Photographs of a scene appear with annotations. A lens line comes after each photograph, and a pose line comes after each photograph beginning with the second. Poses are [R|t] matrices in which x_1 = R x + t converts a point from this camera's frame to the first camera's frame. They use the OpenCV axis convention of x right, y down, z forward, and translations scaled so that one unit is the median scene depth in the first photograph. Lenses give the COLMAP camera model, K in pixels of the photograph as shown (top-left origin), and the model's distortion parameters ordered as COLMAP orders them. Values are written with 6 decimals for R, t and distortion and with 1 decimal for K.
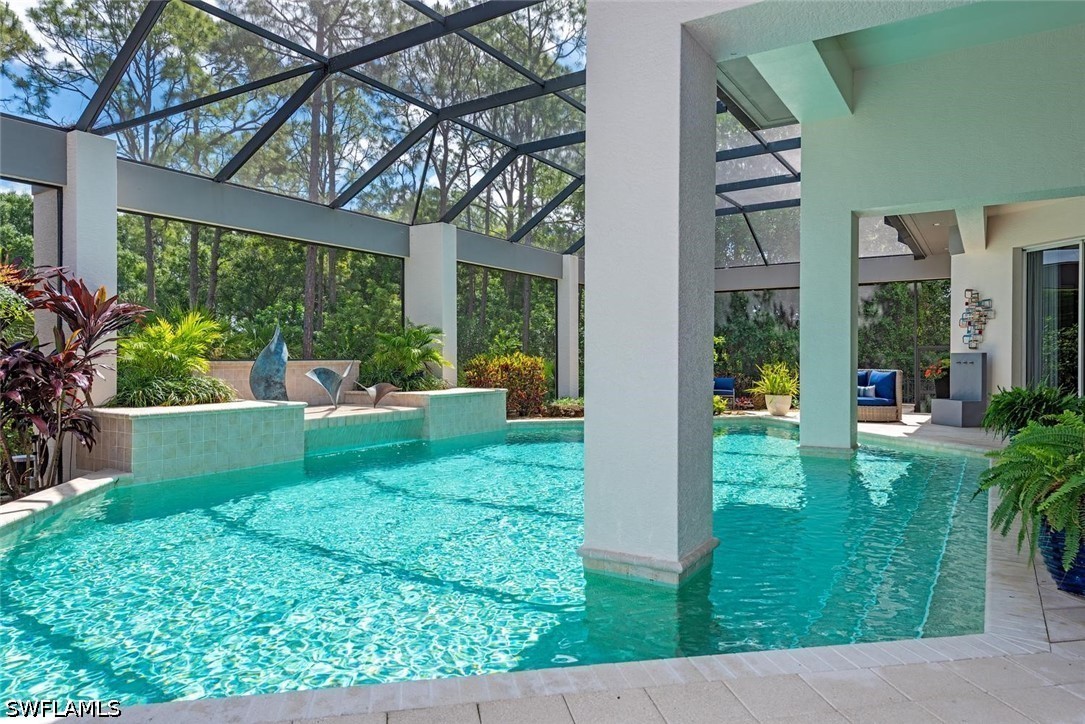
lens RADIAL K [[698.2, 0, 547.1], [0, 698.2, 359.4], [0, 0, 1]] dist [0.001133, -0.004601]
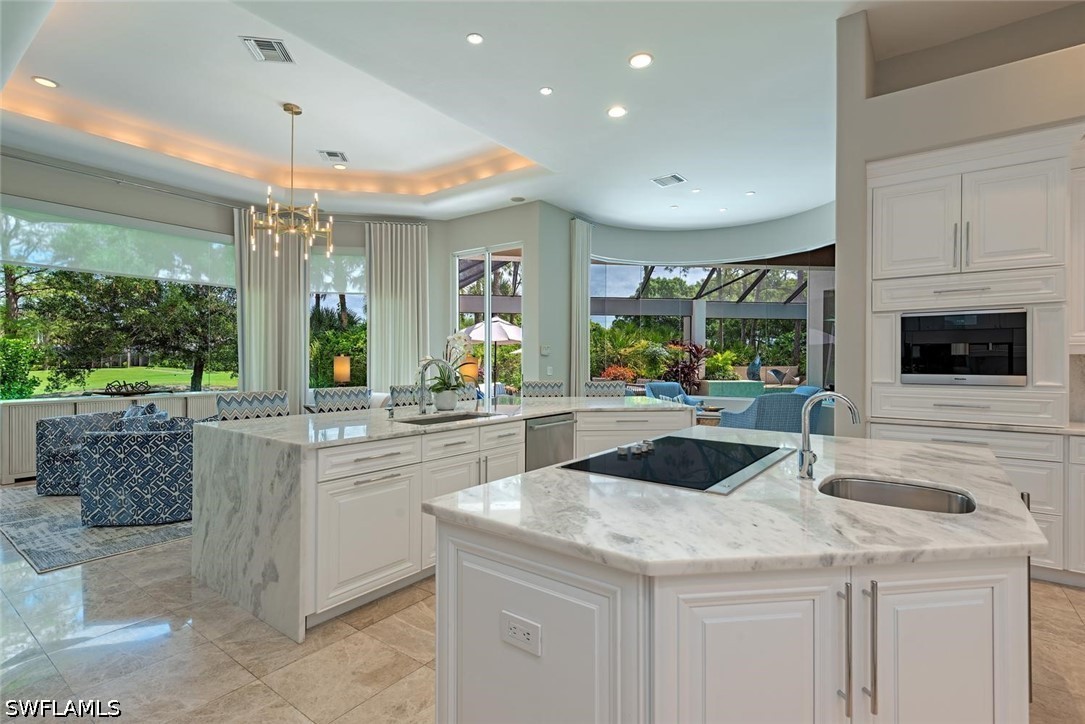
lens RADIAL K [[491.7, 0, 537.5], [0, 491.7, 359.4], [0, 0, 1]] dist [0.001870, 0.000050]
pose [[0.639308, 0.001575, -0.768949, 0.589881], [-0.005467, 0.999982, -0.002497, -0.017608], [0.768931, 0.005800, 0.639305, -0.973699]]
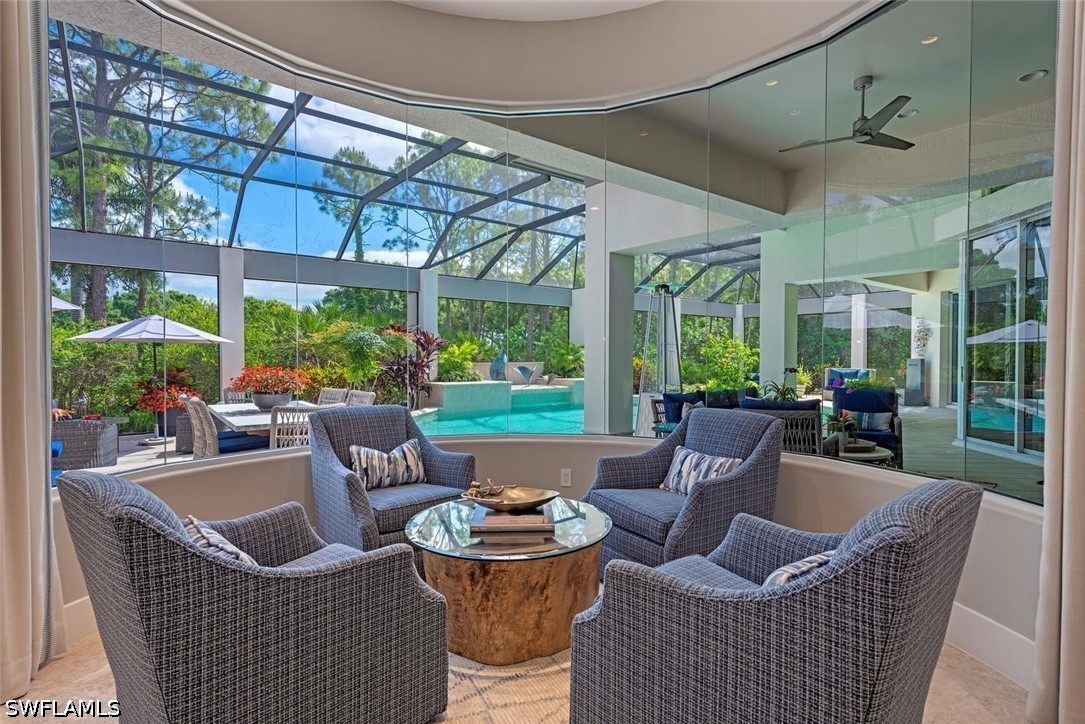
lens RADIAL K [[549.2, 0, 544.1], [0, 549.2, 364.3], [0, 0, 1]] dist [0.001114, 0.000030]
pose [[0.942335, 0.006000, -0.334616, 0.319602], [-0.002375, 0.999934, 0.011244, -0.012810], [0.334662, -0.009801, 0.942287, -0.581217]]
